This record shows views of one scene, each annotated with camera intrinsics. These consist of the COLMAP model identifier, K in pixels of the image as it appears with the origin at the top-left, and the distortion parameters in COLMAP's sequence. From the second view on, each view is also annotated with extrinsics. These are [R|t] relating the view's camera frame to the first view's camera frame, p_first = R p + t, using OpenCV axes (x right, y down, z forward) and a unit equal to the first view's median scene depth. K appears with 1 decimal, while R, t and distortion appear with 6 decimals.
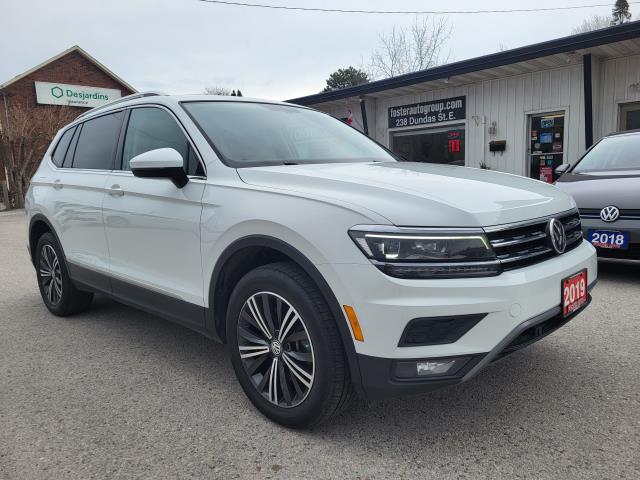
lens RADIAL K [[487.0, 0, 327.6], [0, 487.0, 242.0], [0, 0, 1]] dist [0.006703, -0.006078]
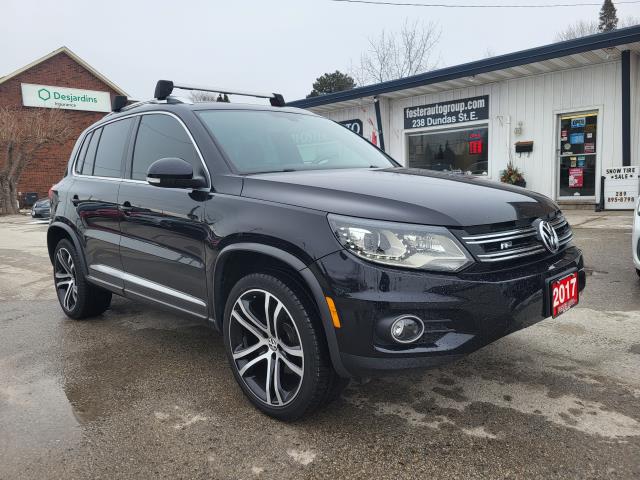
lens RADIAL K [[480.5, 0, 305.5], [0, 480.5, 238.3], [0, 0, 1]] dist [0.000085, 0.002859]
pose [[0.999687, -0.006594, 0.024133, -0.096054], [0.007023, 0.999818, -0.017723, -0.003855], [-0.024011, 0.017887, 0.999552, 0.065646]]
